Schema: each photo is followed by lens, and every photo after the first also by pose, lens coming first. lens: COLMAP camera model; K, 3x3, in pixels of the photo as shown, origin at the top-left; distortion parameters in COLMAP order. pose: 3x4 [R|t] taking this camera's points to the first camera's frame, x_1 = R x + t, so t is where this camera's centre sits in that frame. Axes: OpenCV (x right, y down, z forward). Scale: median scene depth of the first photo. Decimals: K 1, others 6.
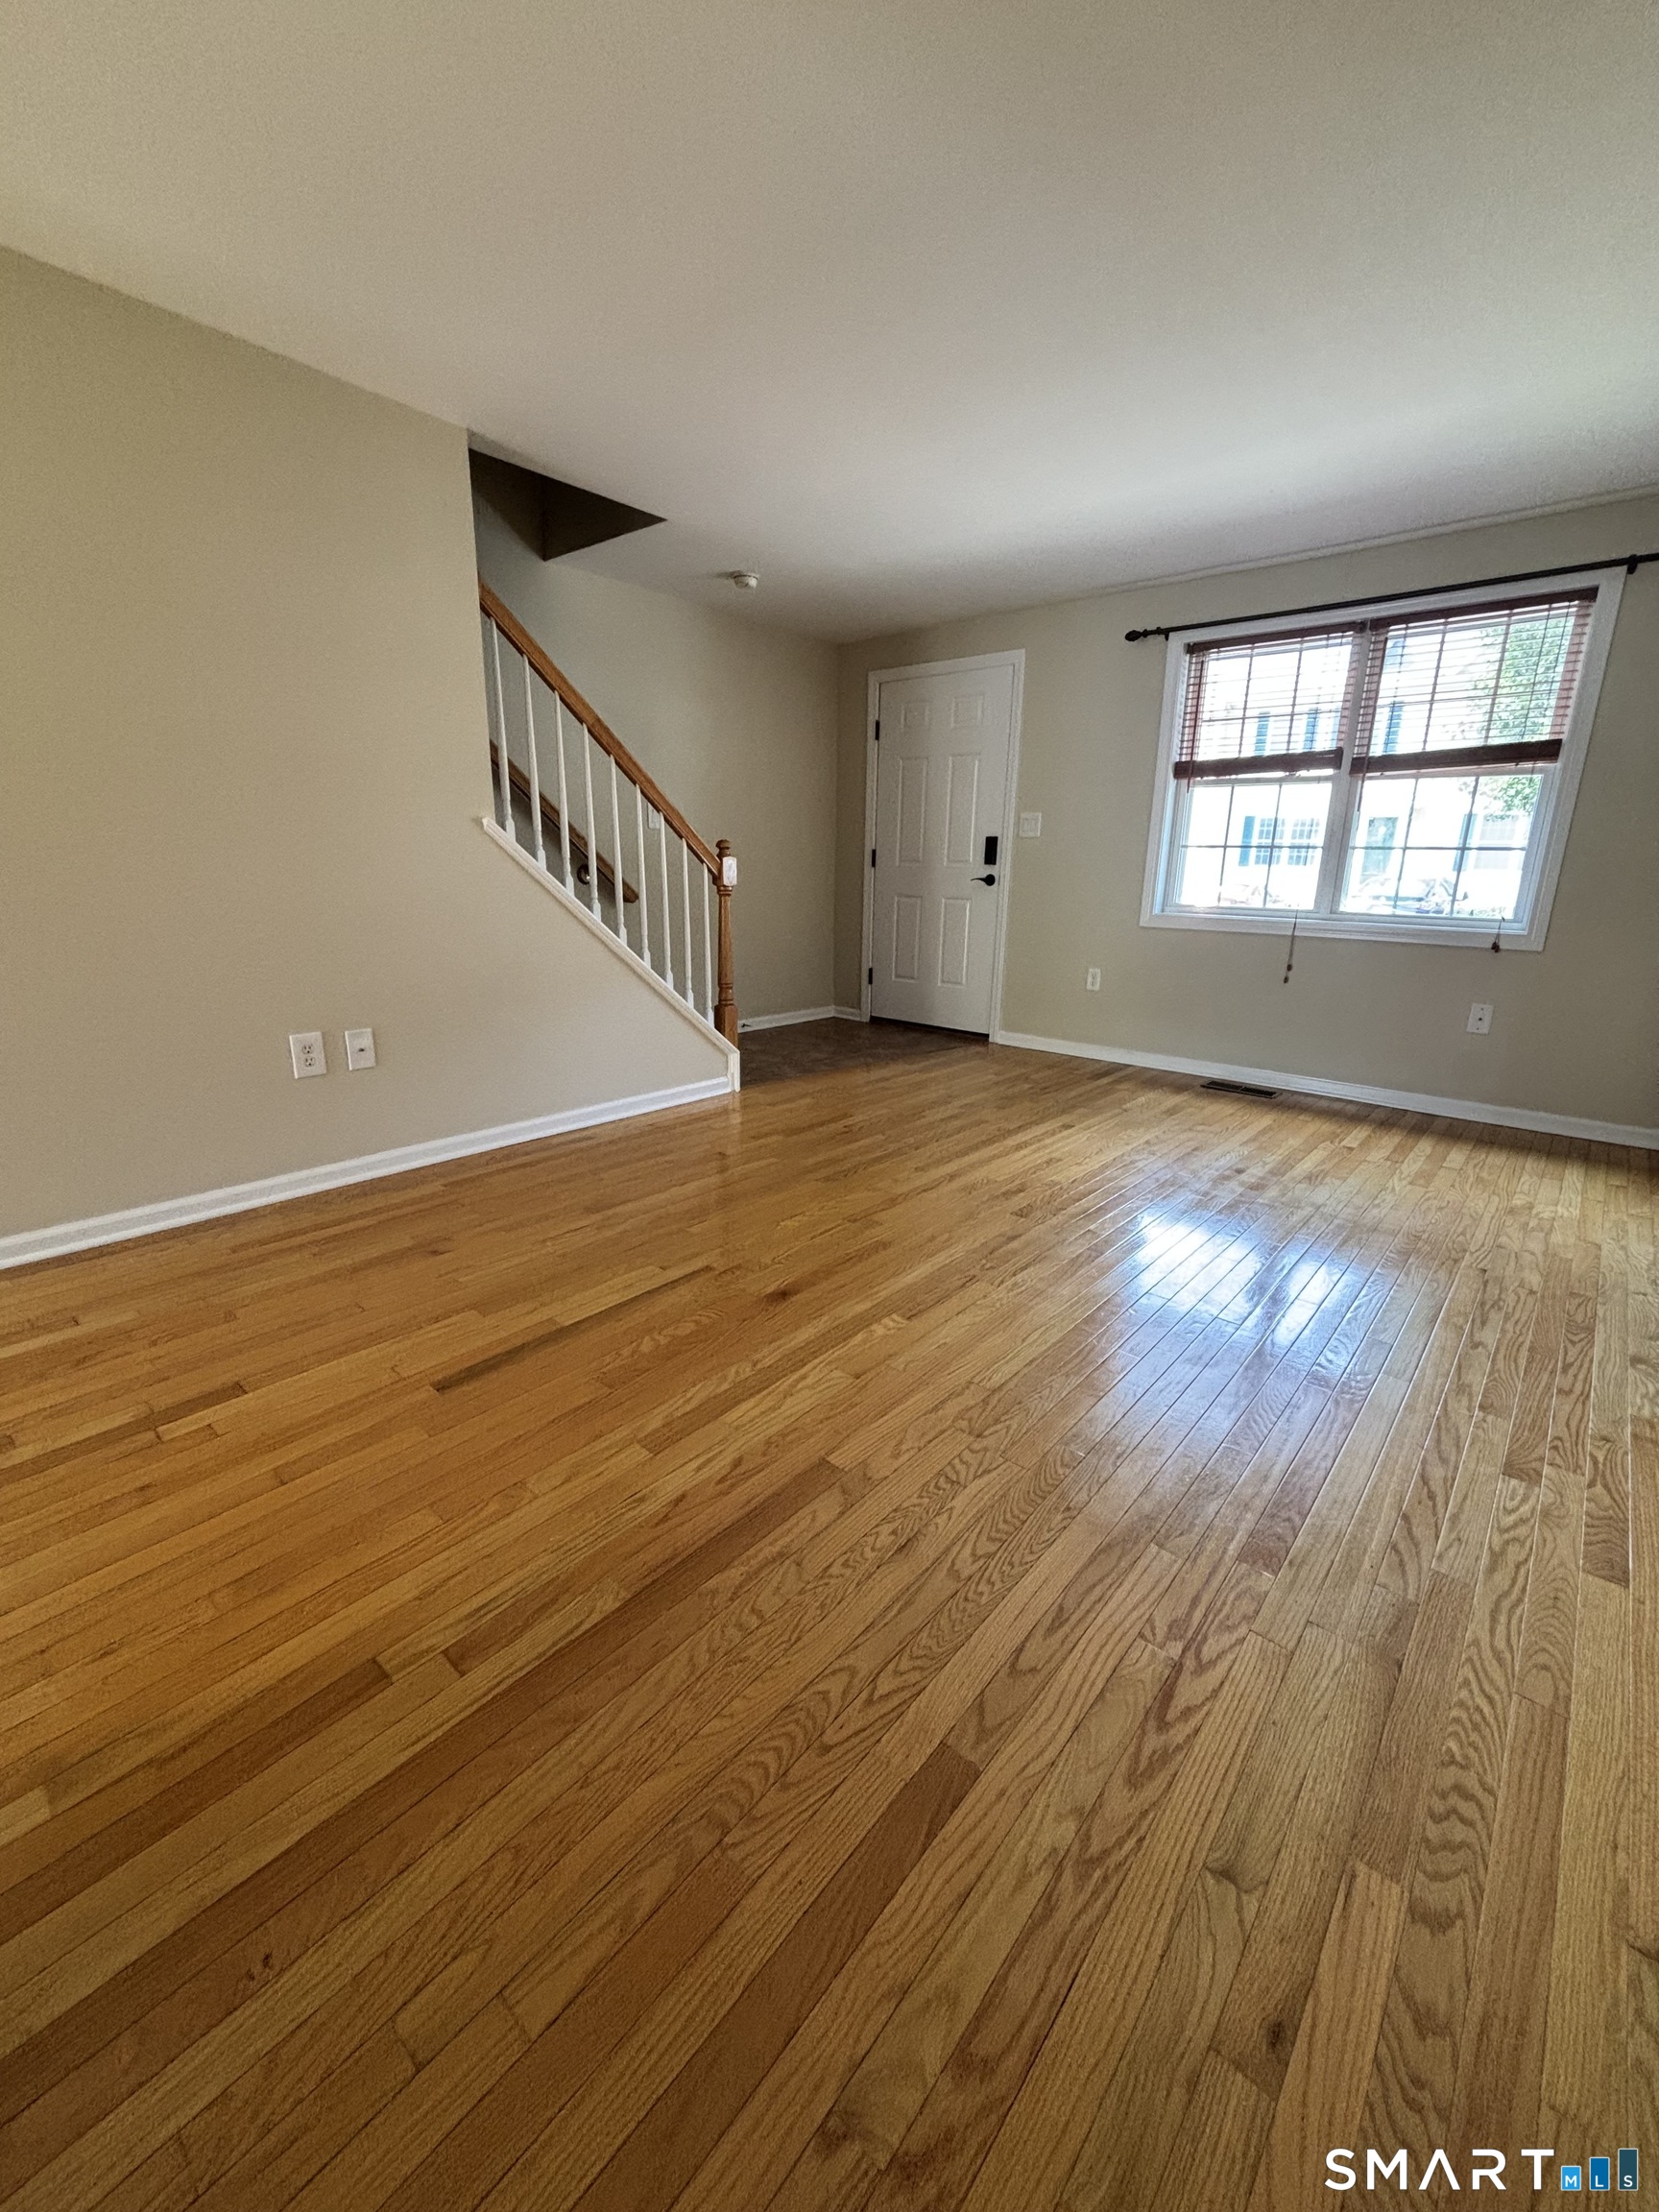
lens RADIAL K [[884.7, 0, 829.5], [0, 884.7, 1106.0], [0, 0, 1]] dist [0.010798, -0.000067]
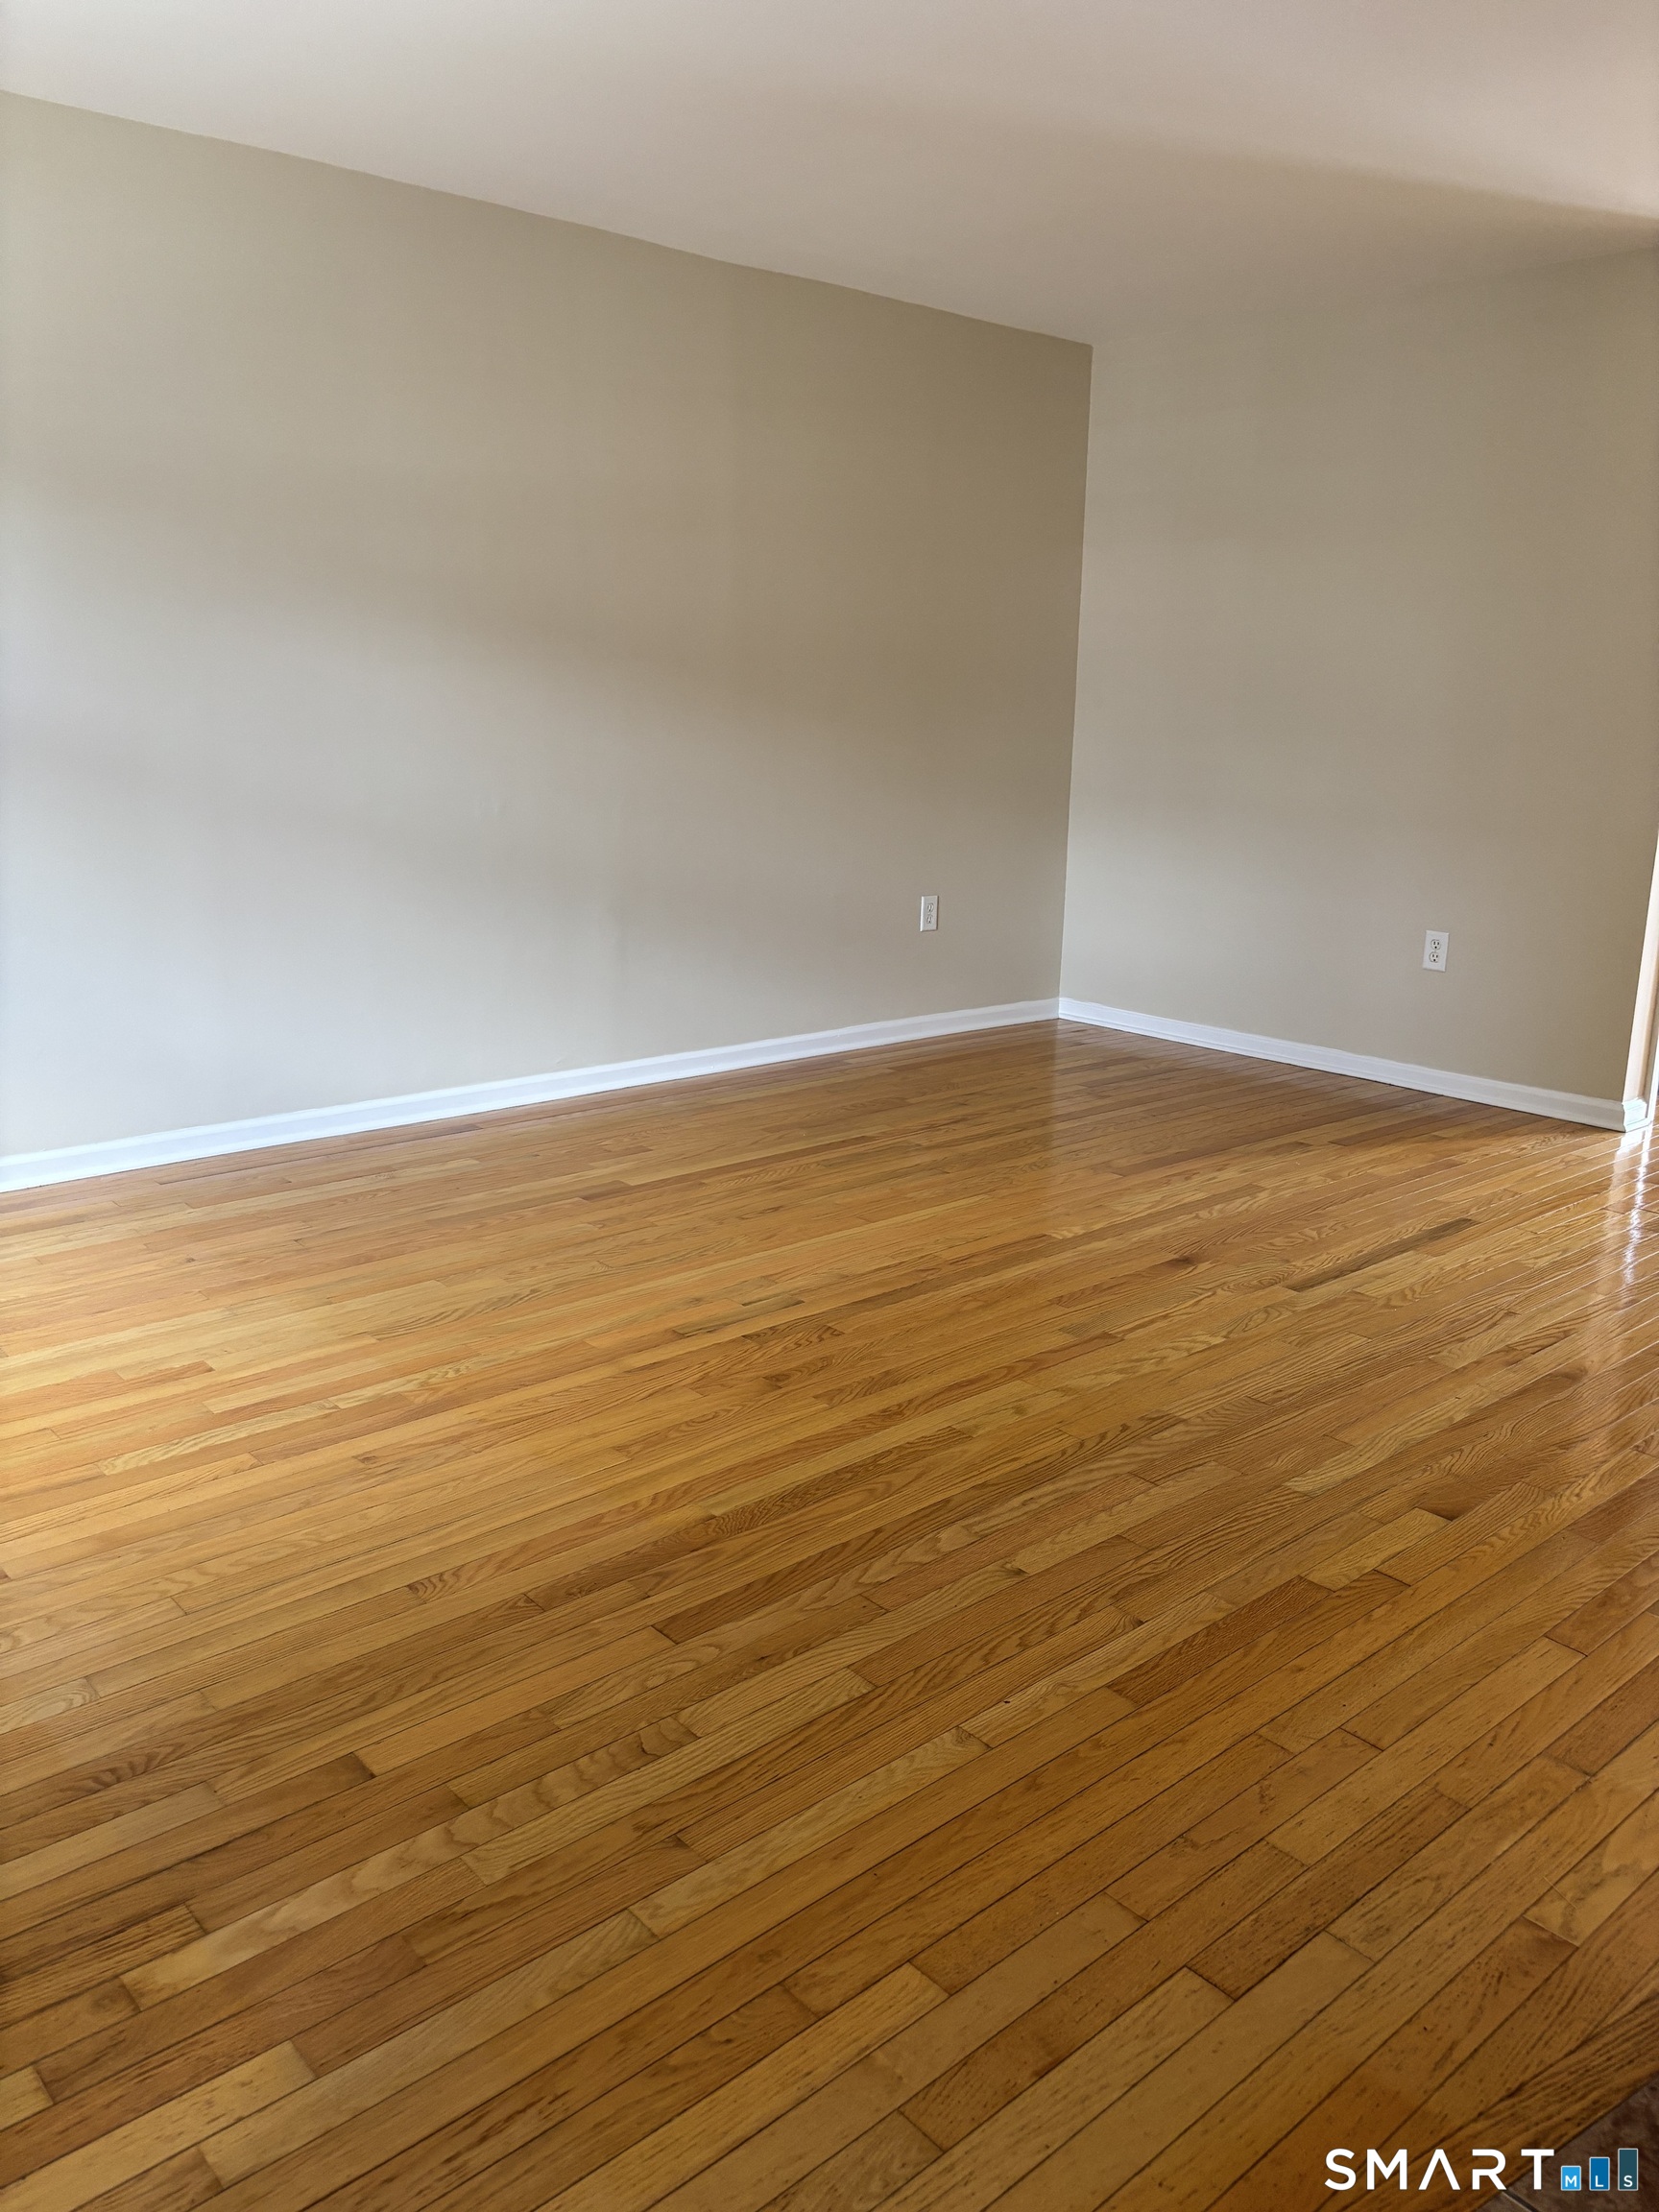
lens RADIAL K [[1704.1, 0, 826.1], [0, 1704.1, 1074.7], [0, 0, 1]] dist [0.018258, -0.005366]
pose [[-0.991202, -0.061111, 0.117408, 0.087668], [0.000726, 0.884512, 0.466517, -0.564516], [-0.132358, 0.462498, -0.876685, 1.896263]]
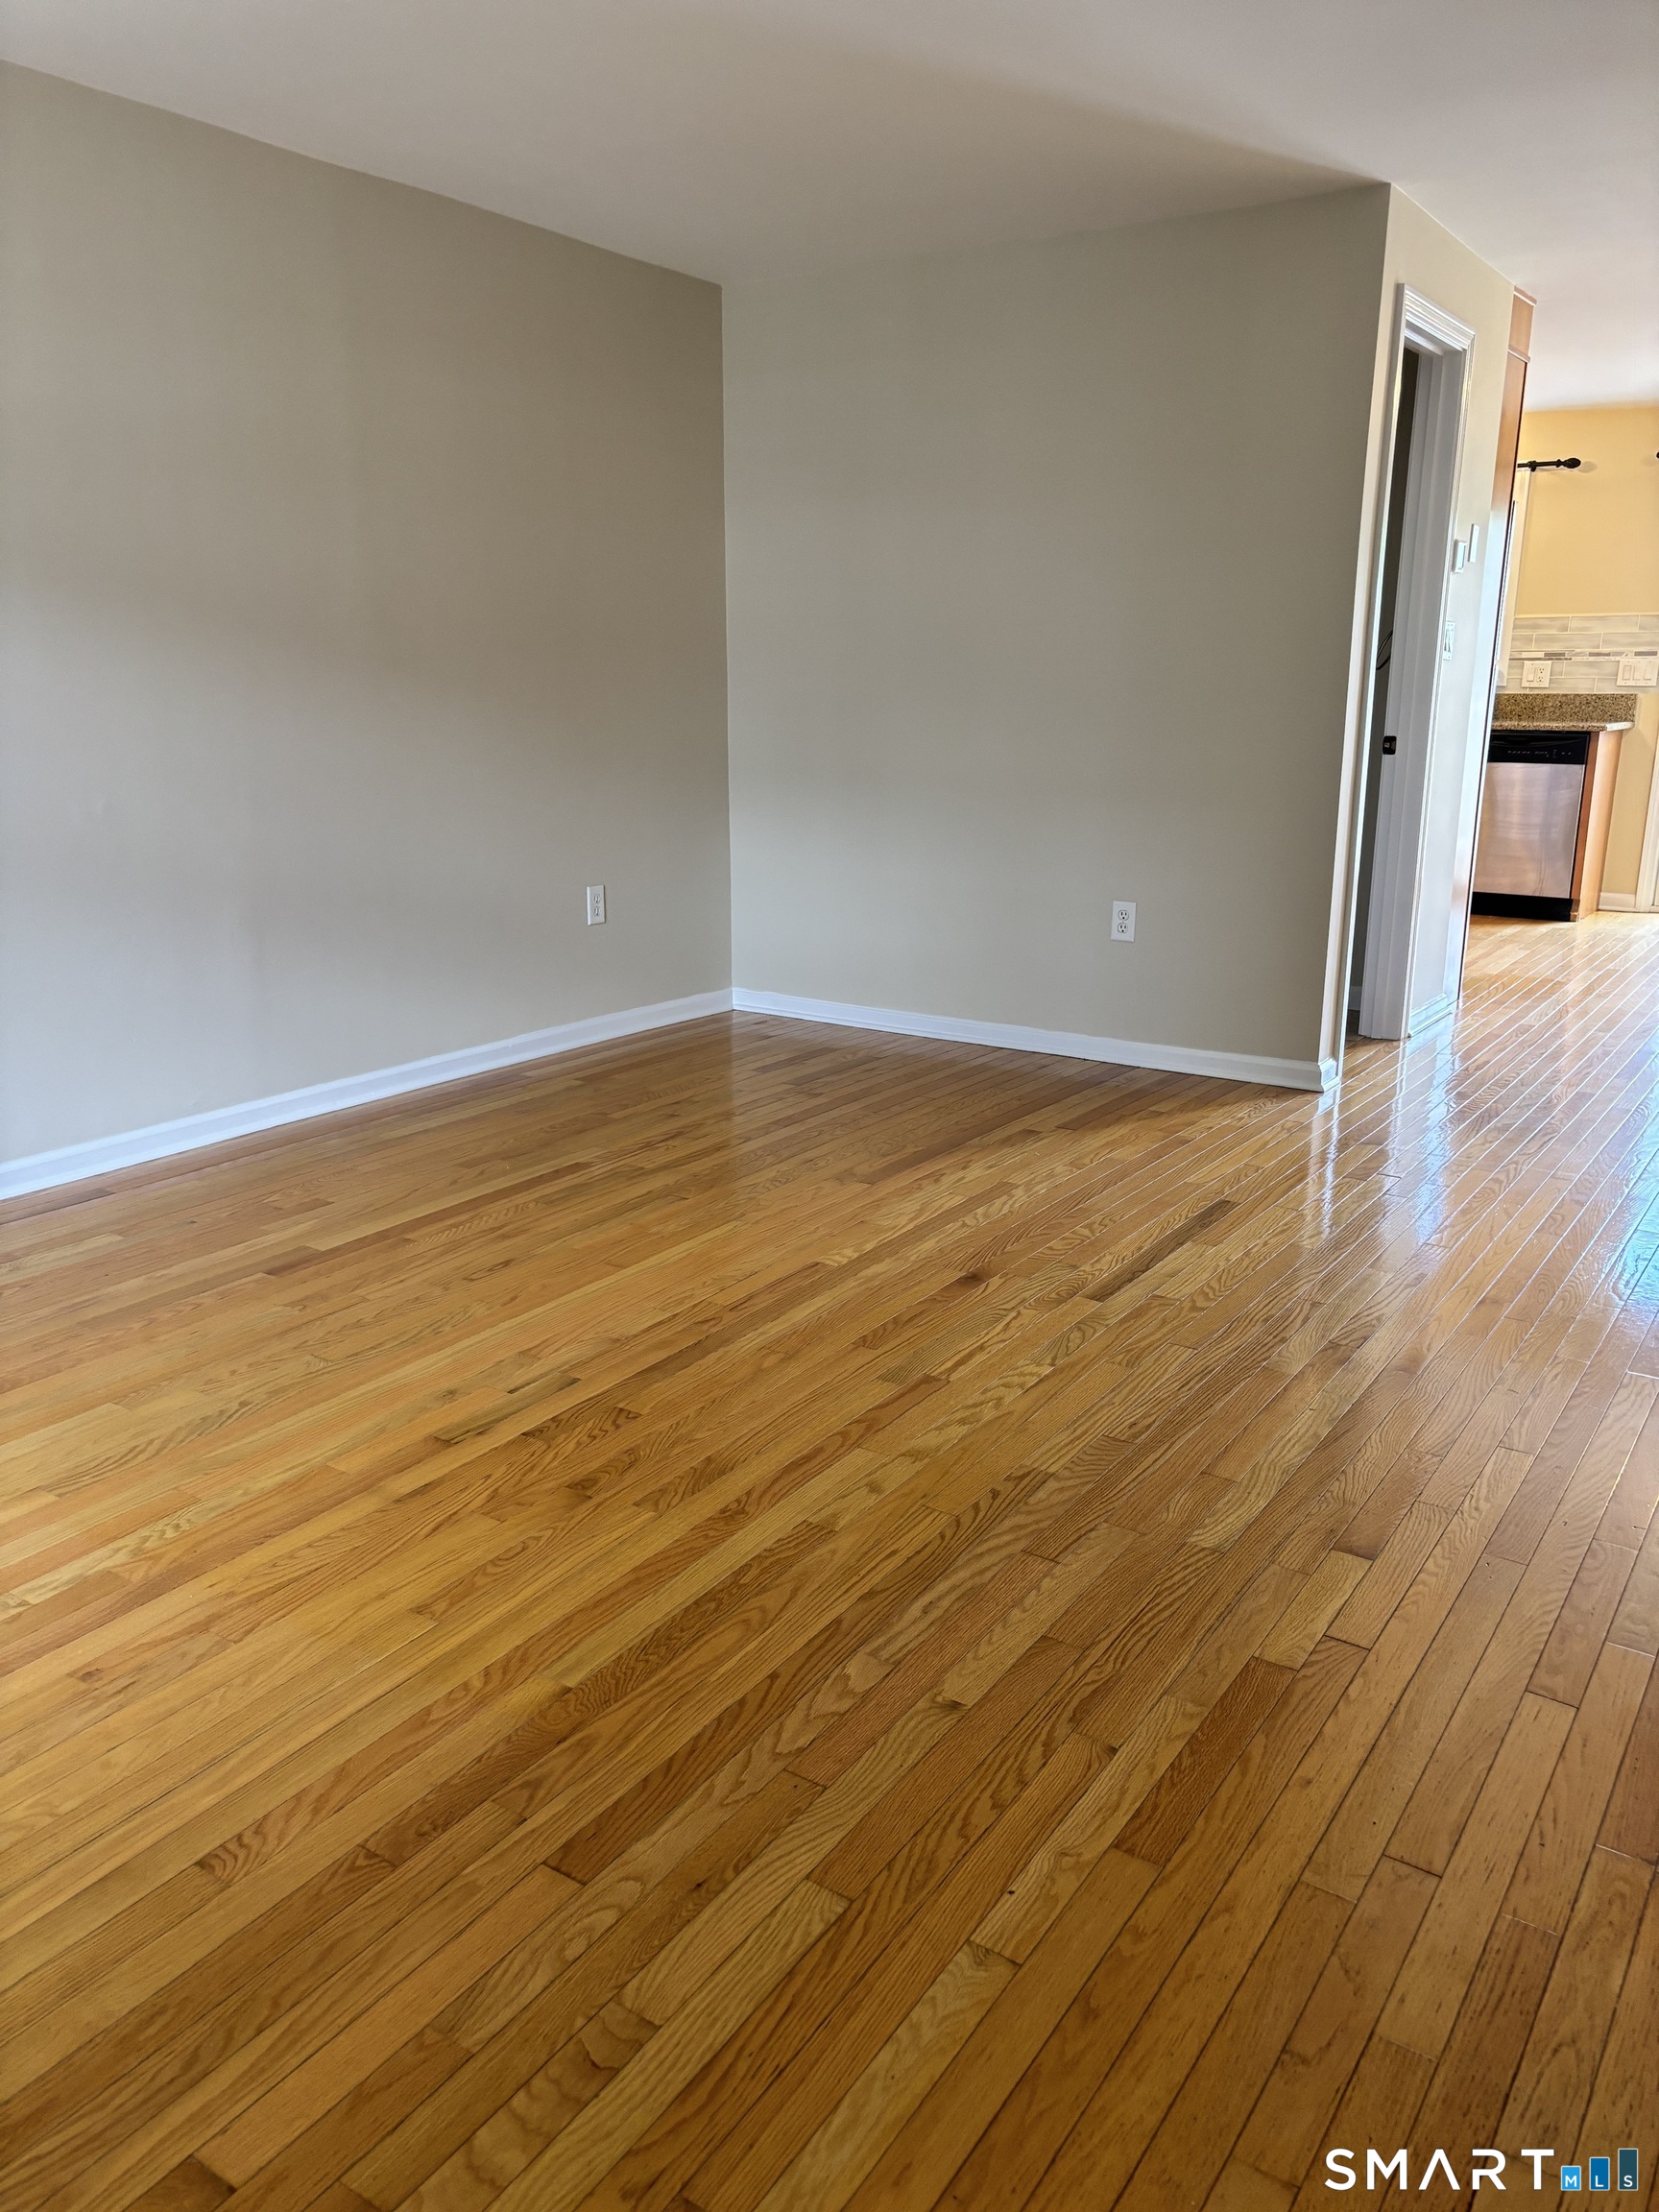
lens RADIAL K [[1704.1, 0, 826.1], [0, 1704.1, 1074.7], [0, 0, 1]] dist [0.018258, -0.005366]
pose [[-0.991171, 0.010914, -0.132142, 0.220546], [-0.053440, 0.879196, 0.473453, -0.520271], [0.121346, 0.476335, -0.870850, 1.748871]]
